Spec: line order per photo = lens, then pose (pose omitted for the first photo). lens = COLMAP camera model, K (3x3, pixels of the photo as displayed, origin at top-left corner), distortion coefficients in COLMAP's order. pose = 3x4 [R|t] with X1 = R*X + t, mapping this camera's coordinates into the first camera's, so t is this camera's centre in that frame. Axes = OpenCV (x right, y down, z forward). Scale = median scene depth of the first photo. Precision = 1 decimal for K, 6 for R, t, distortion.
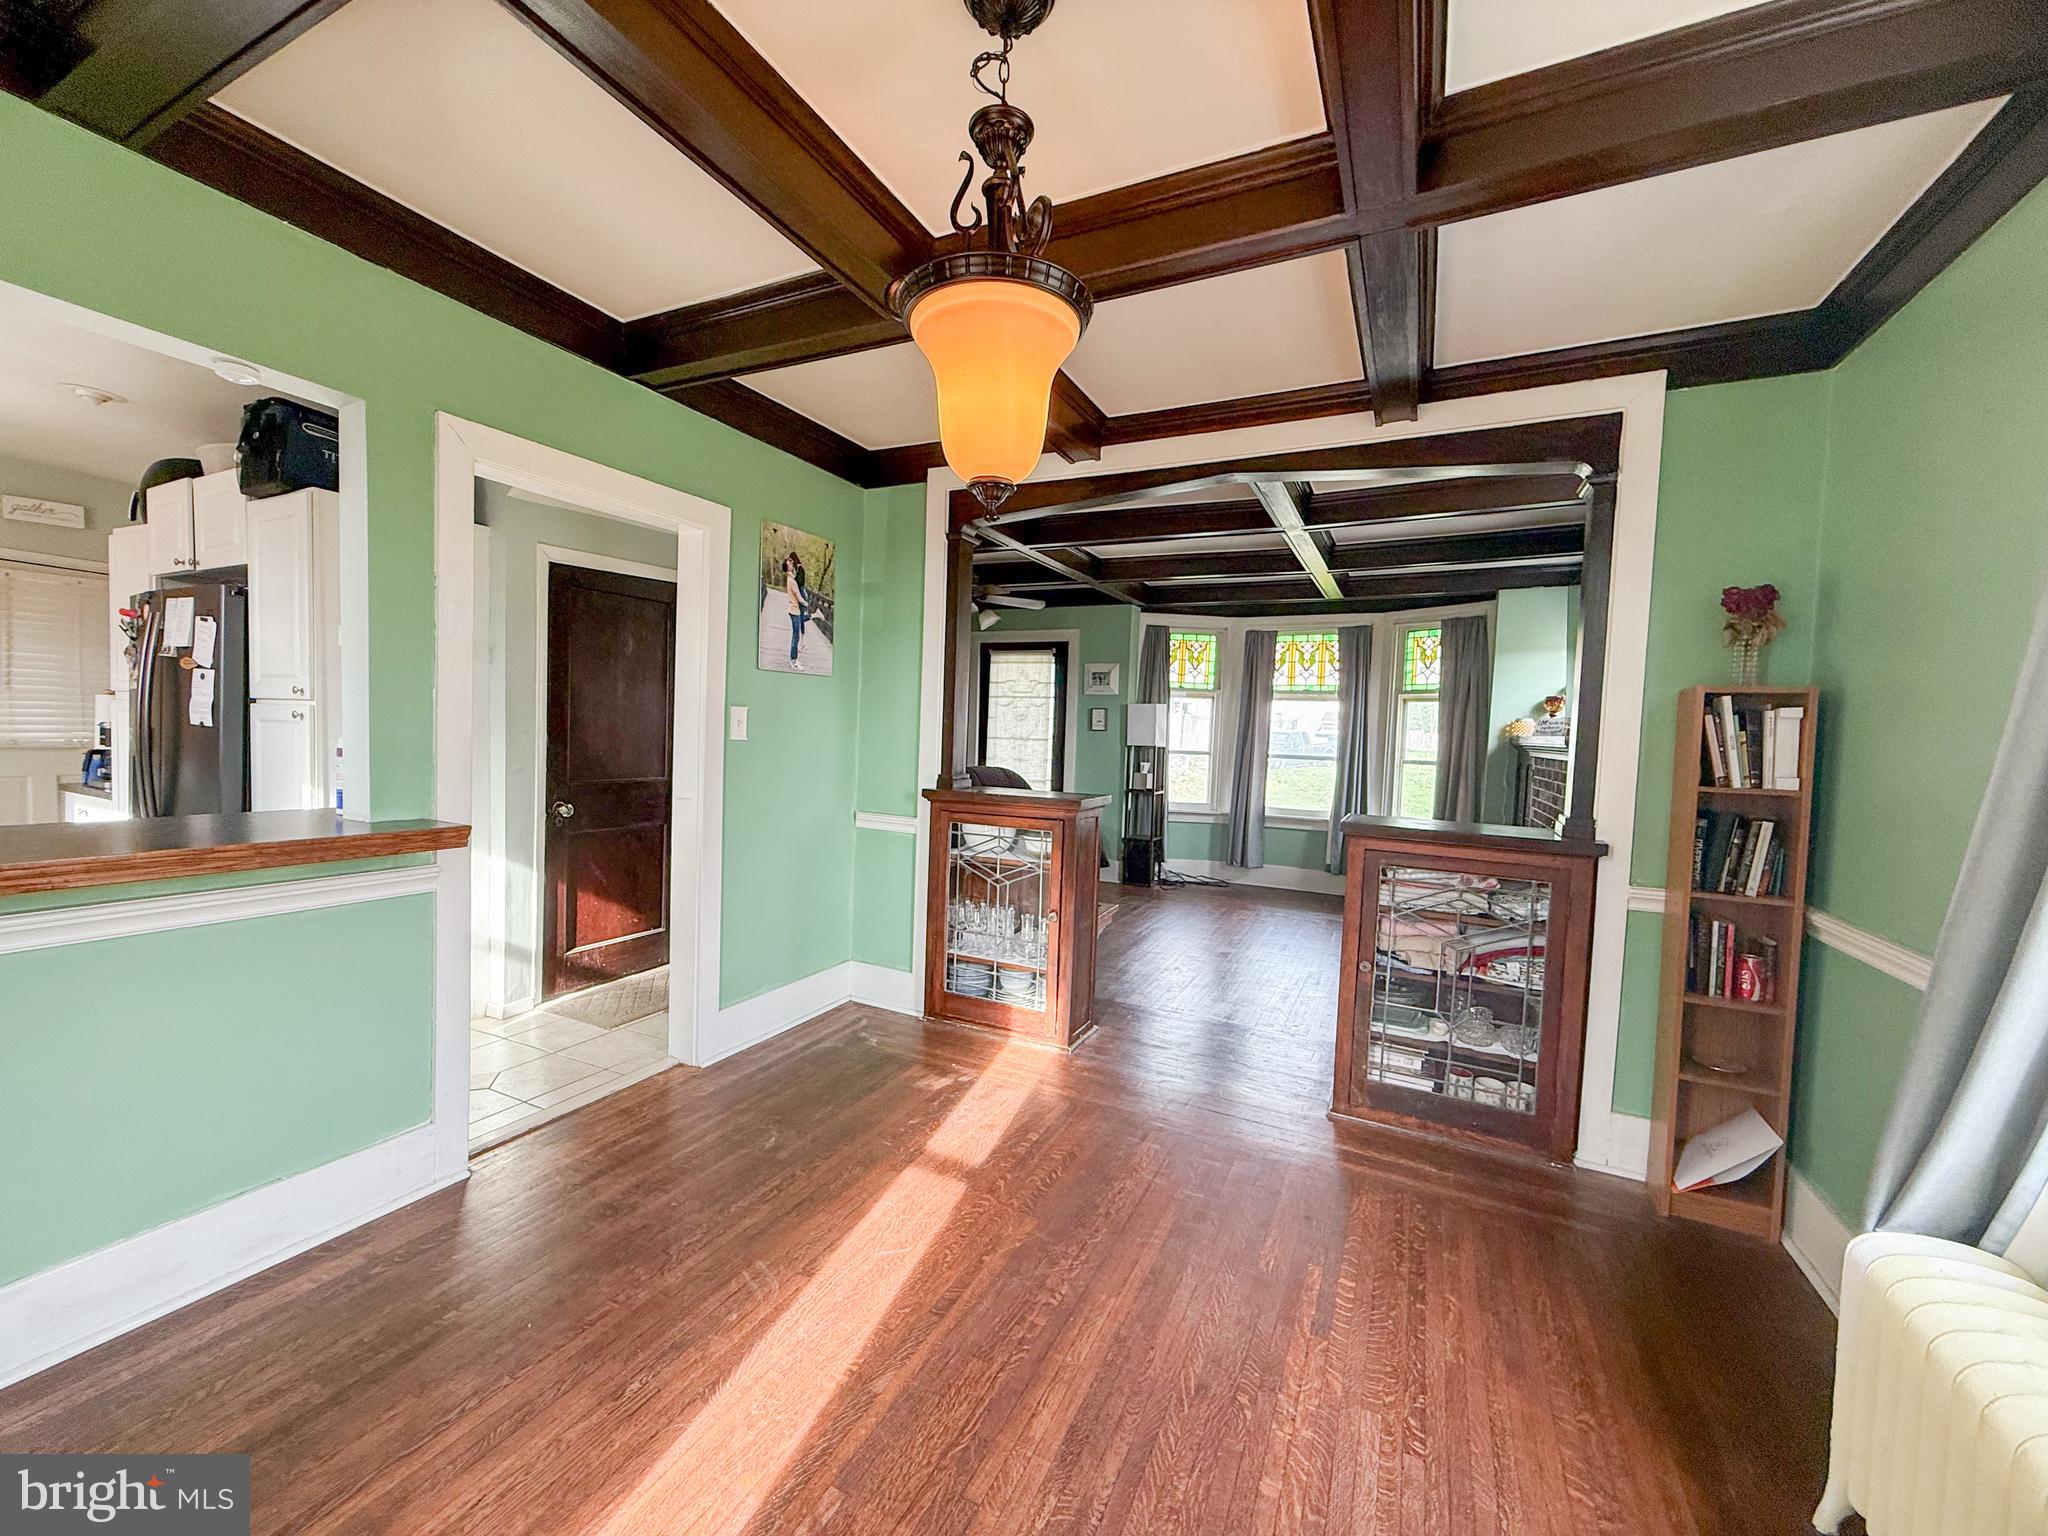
lens RADIAL K [[809.1, 0, 1018.6], [0, 809.1, 763.5], [0, 0, 1]] dist [-0.004006, 0.000522]
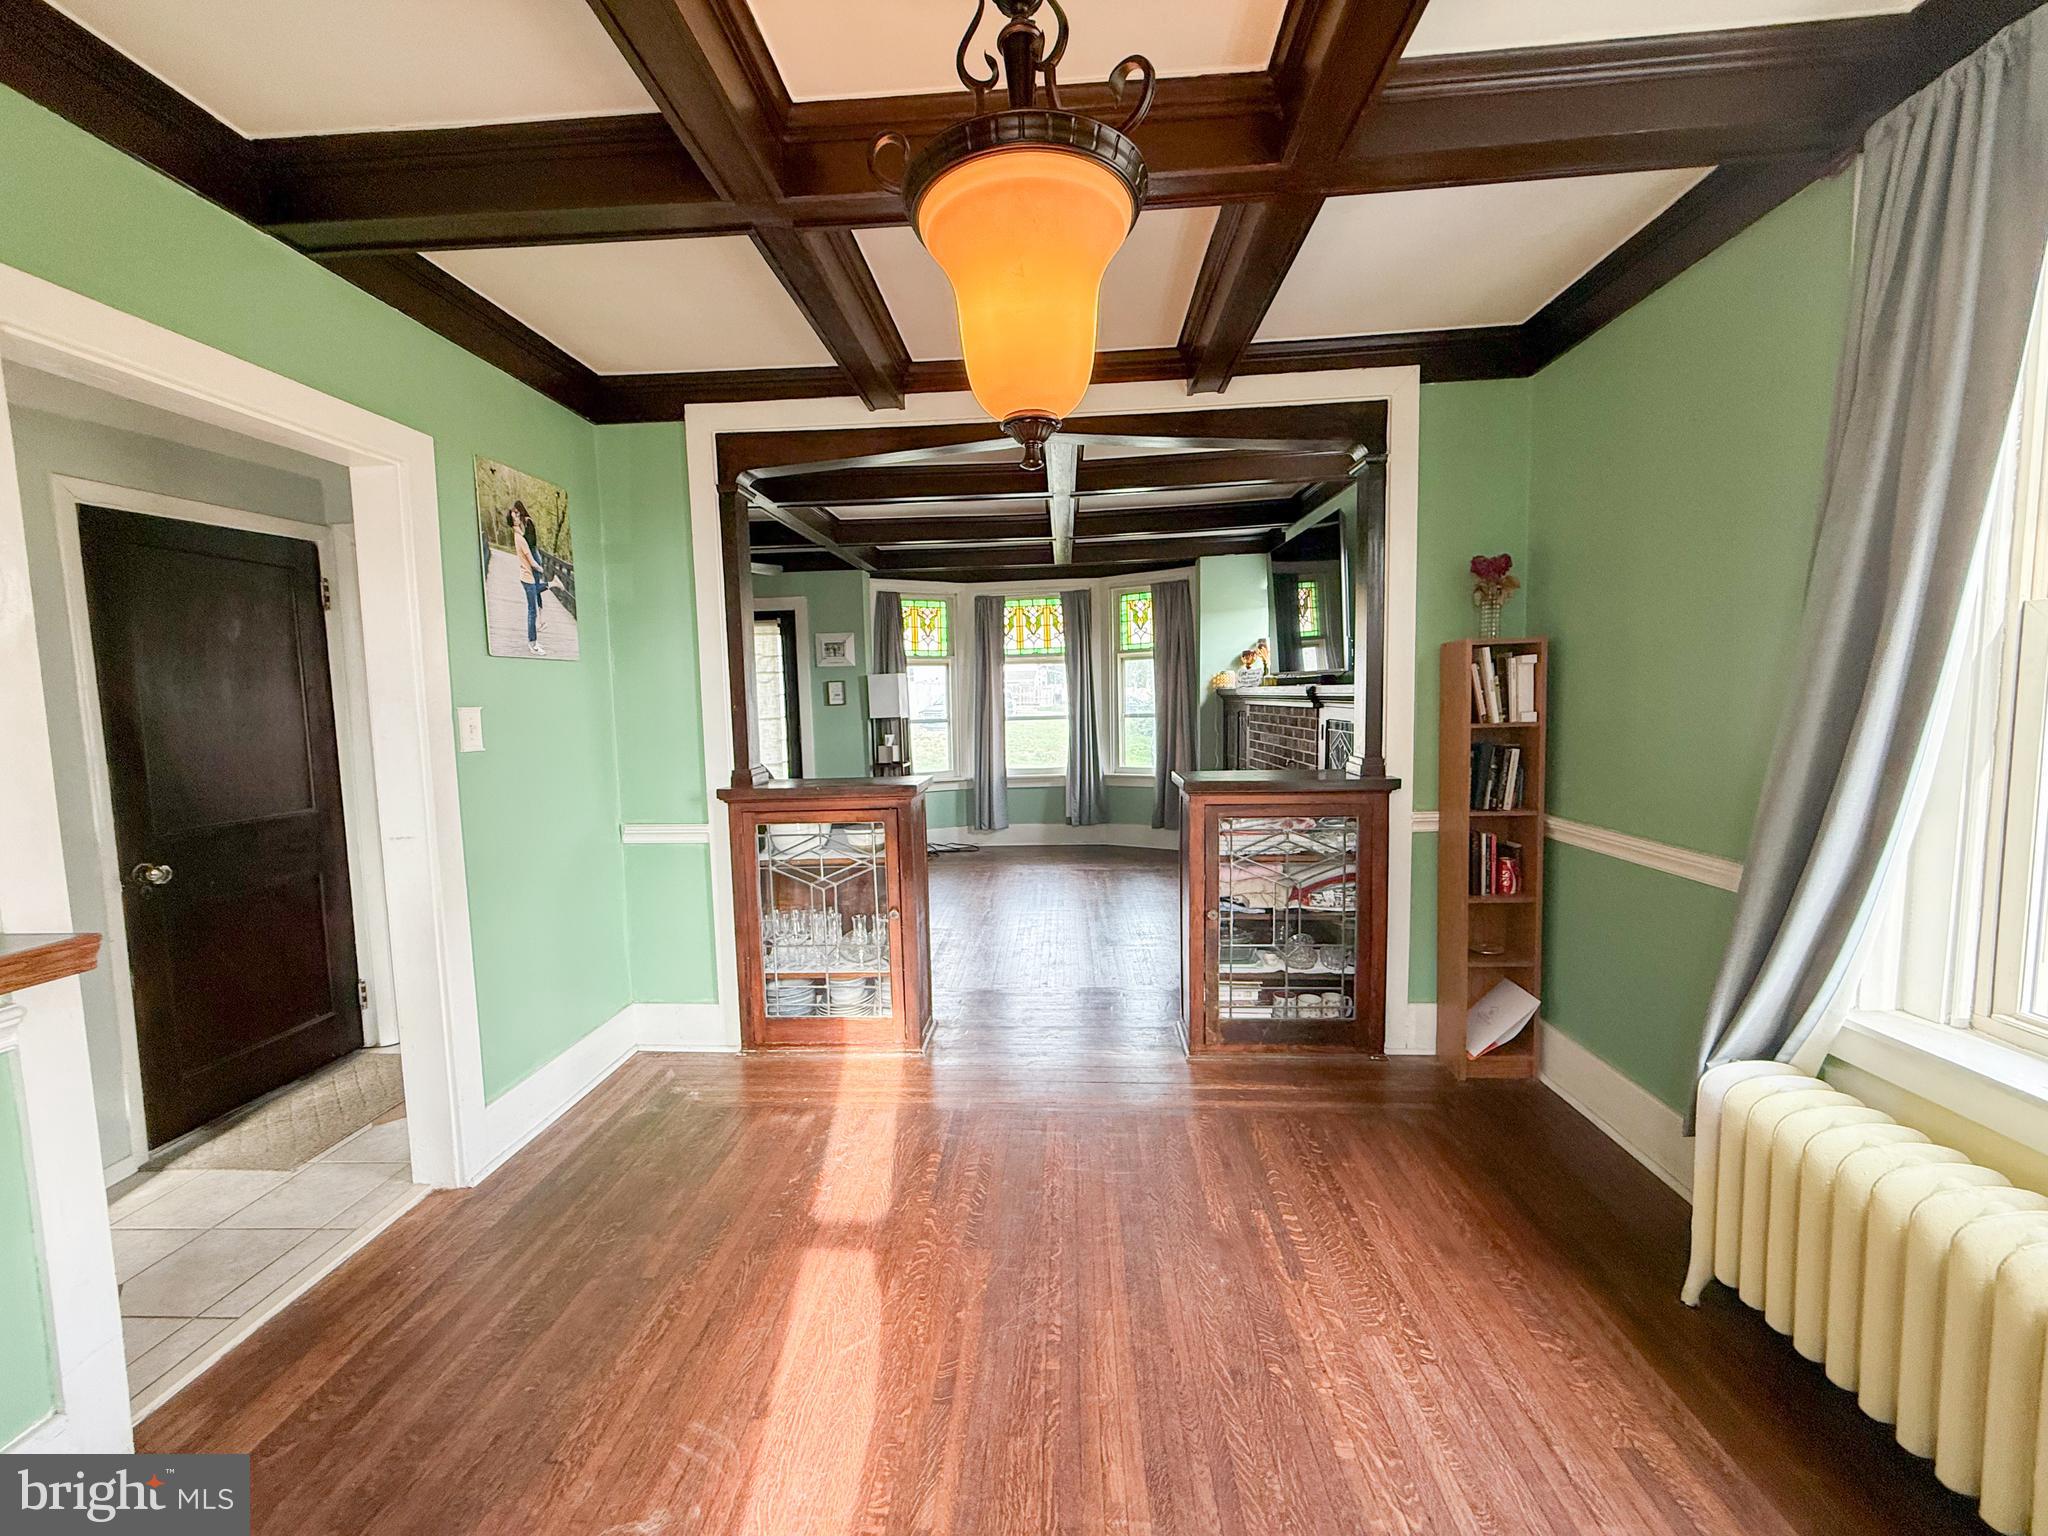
lens RADIAL K [[809.1, 0, 1020.8], [0, 809.1, 764.3], [0, 0, 1]] dist [-0.004006, 0.000522]
pose [[0.919265, -0.091299, 0.382906, -0.192064], [0.075175, 0.995546, 0.056898, -0.024867], [-0.386395, -0.023520, 0.922033, 0.125495]]
